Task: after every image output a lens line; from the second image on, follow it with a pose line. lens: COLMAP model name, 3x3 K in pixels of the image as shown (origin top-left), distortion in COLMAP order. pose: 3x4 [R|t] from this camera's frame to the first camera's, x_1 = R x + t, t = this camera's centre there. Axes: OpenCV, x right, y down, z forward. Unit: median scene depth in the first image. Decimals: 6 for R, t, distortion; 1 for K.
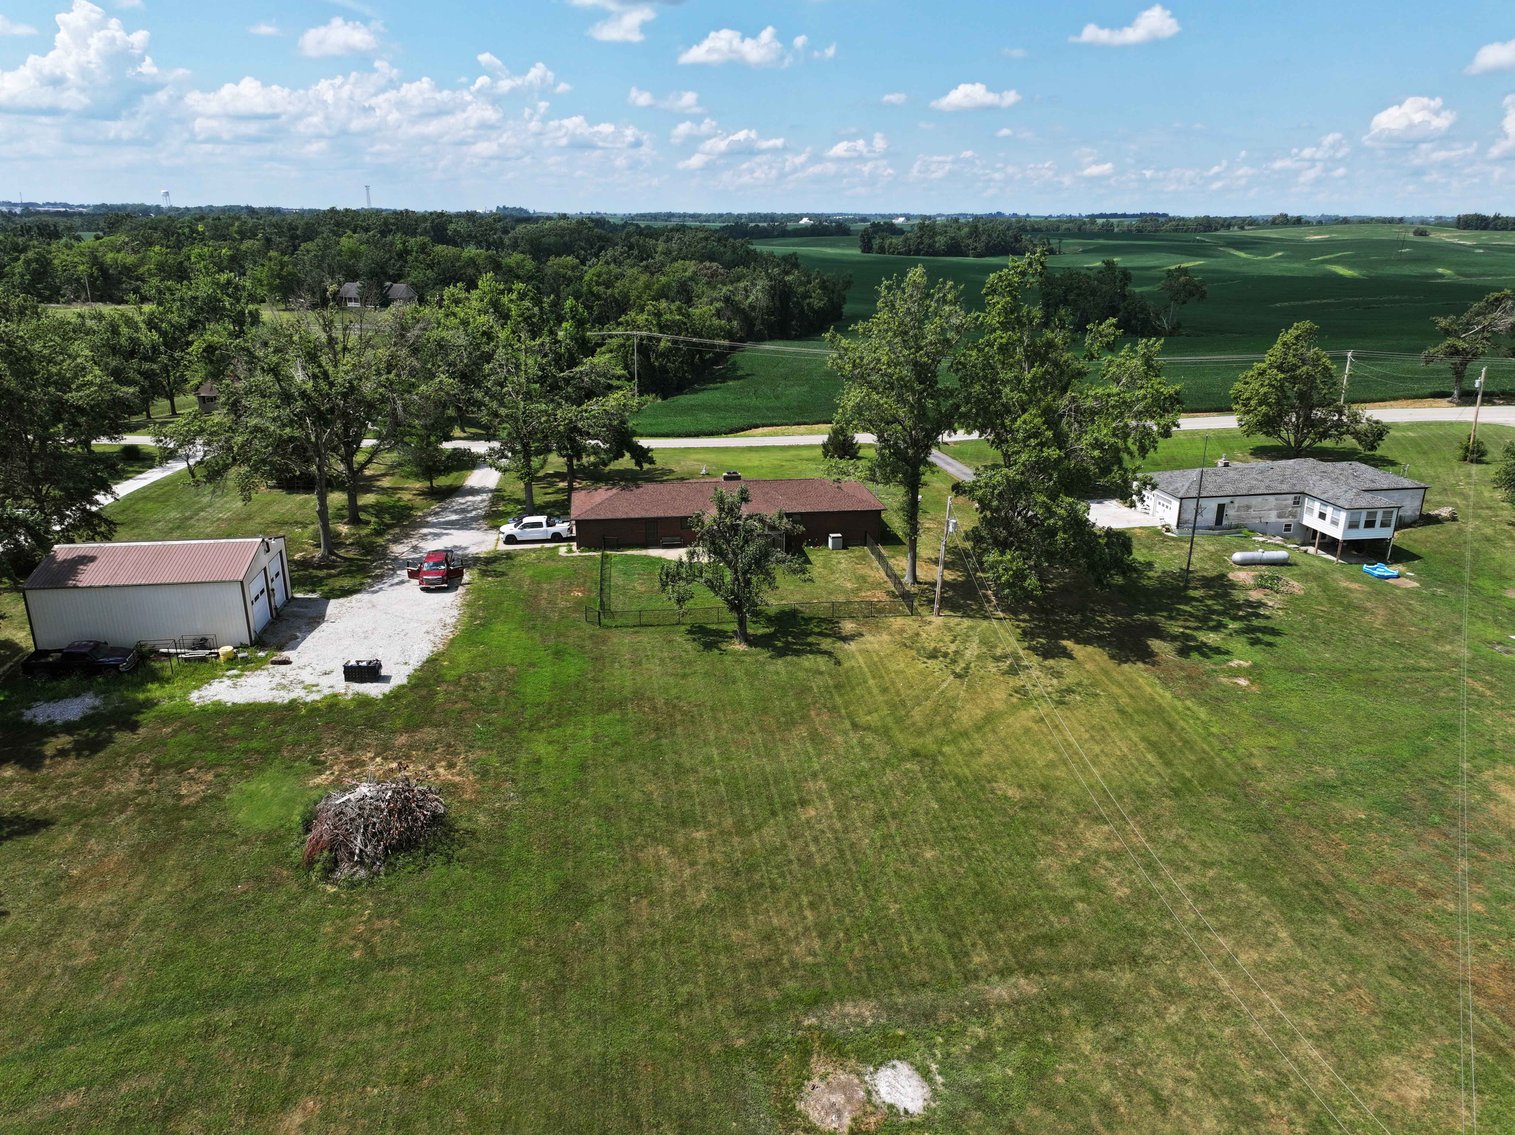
lens RADIAL K [[1059.8, 0, 765.1], [0, 1059.8, 567.9], [0, 0, 1]] dist [-0.000255, 0.013576]
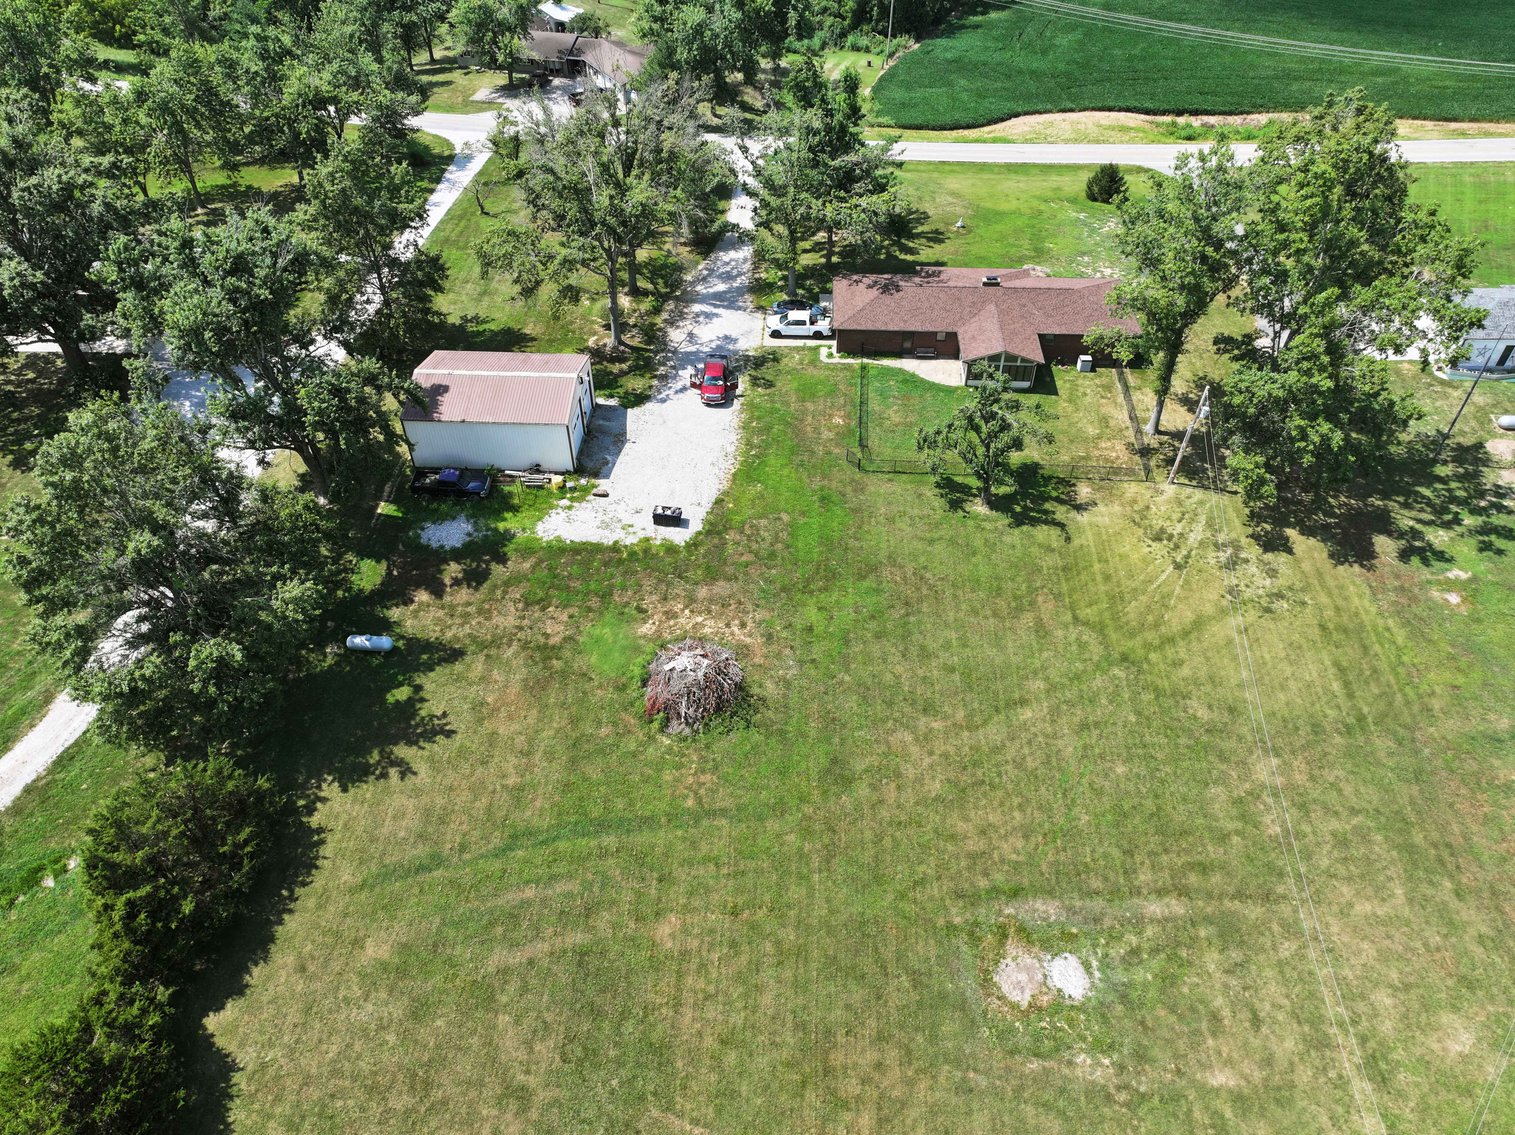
lens RADIAL K [[1054.3, 0, 769.9], [0, 1054.3, 570.4], [0, 0, 1]] dist [0.004855, 0.012934]
pose [[0.980522, 0.127962, -0.149006, -0.071818], [-0.054242, 0.905562, 0.420732, -0.335780], [0.188772, -0.404454, 0.894864, -0.075237]]
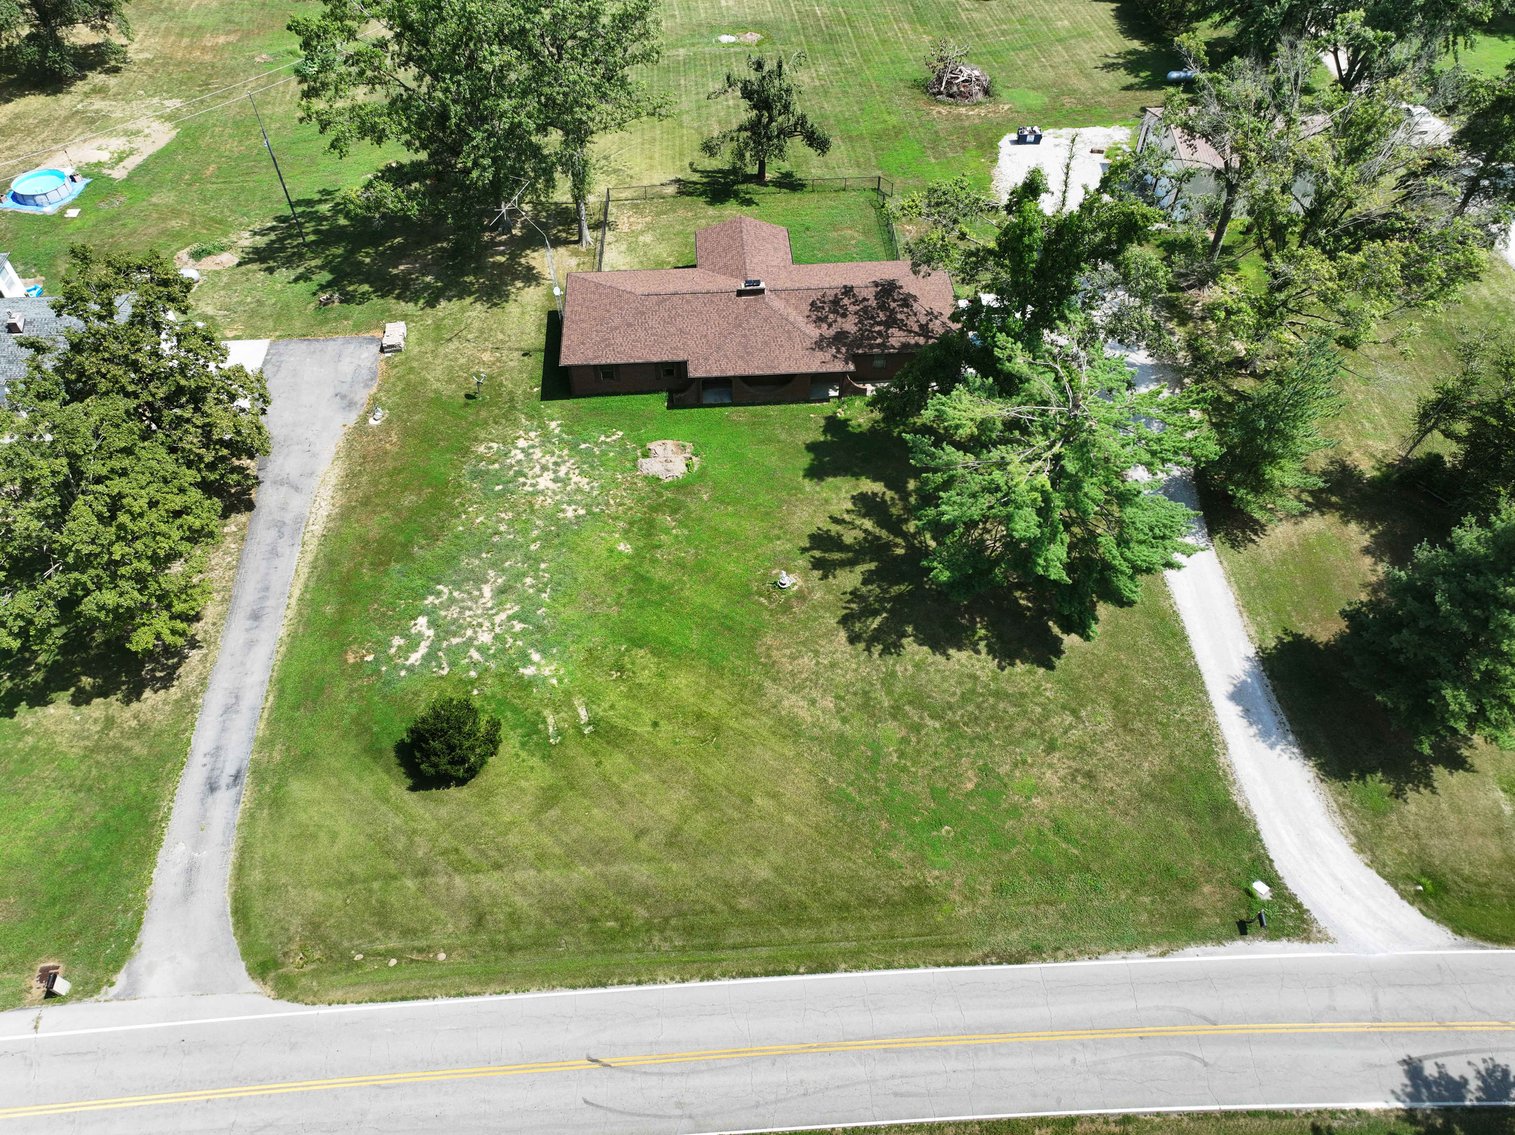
lens RADIAL K [[1059.8, 0, 765.1], [0, 1059.8, 567.9], [0, 0, 1]] dist [-0.000255, 0.013576]
pose [[-0.996673, -0.068261, 0.044543, -0.117763], [0.015327, 0.379774, 0.924952, -0.949905], [-0.080055, 0.922557, -0.377464, 1.972614]]
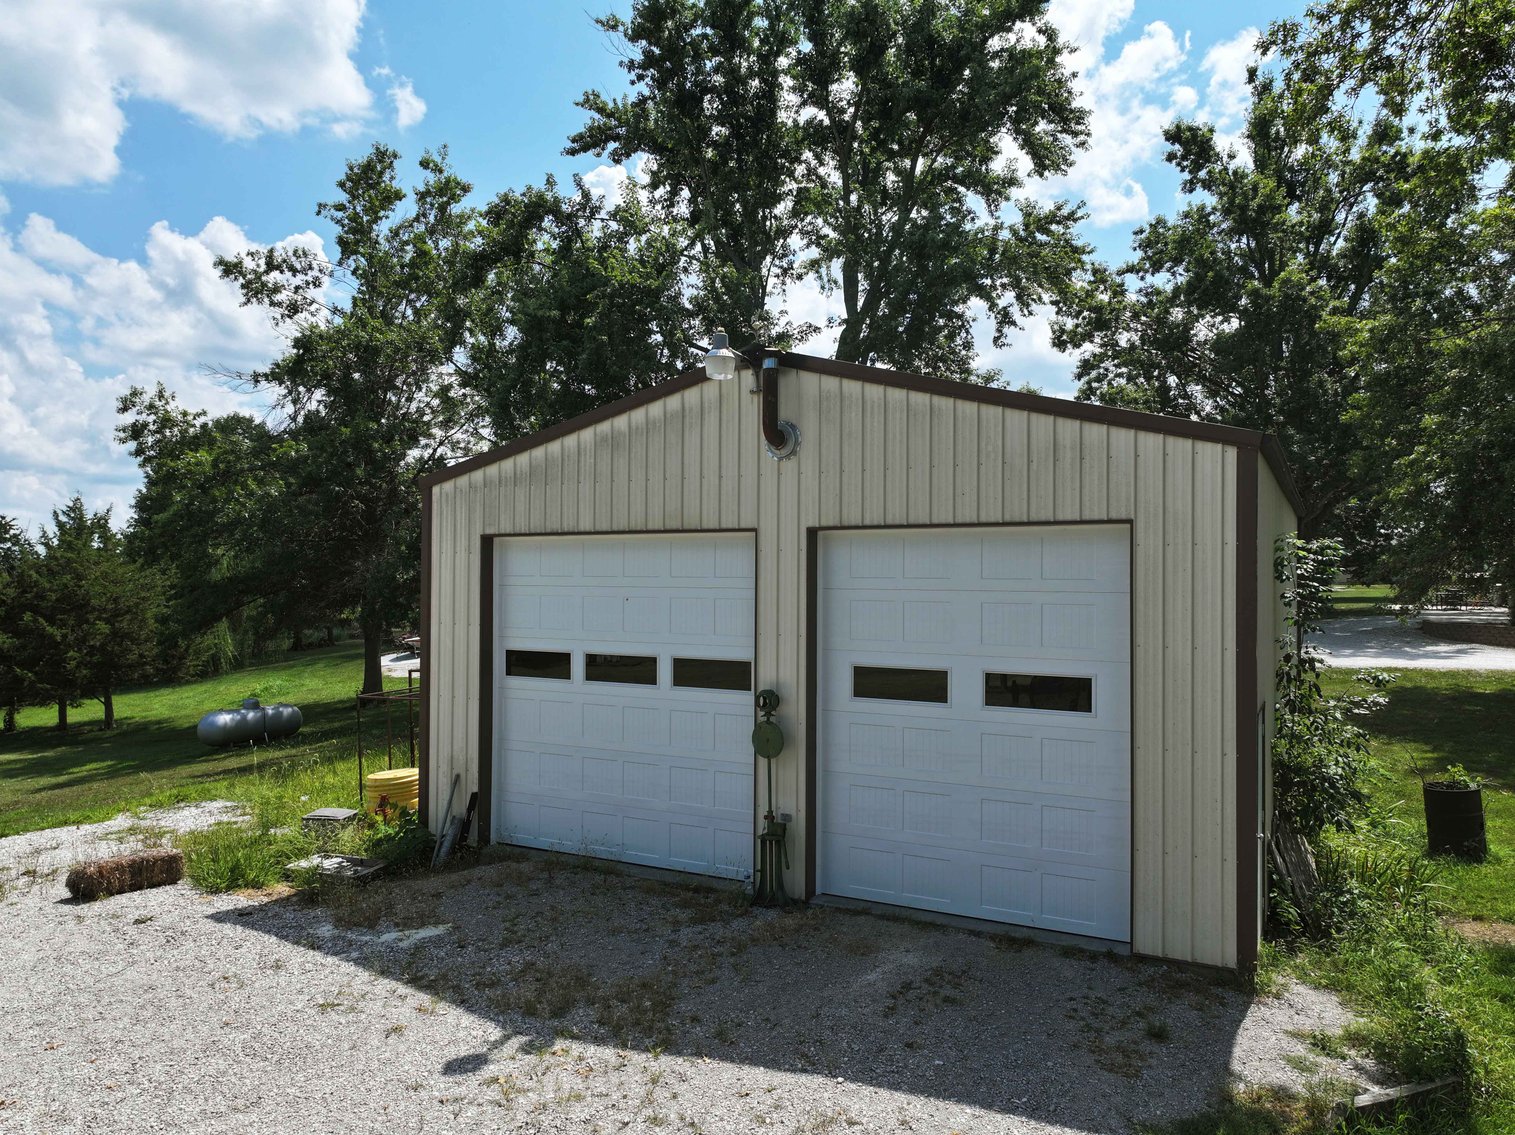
lens RADIAL K [[1059.8, 0, 765.1], [0, 1059.8, 567.9], [0, 0, 1]] dist [-0.000255, 0.013576]
pose [[-0.592499, -0.013804, -0.805453, -0.356476], [-0.263797, 0.948049, 0.177803, -0.025245], [0.761154, 0.317824, -0.565360, 1.124278]]
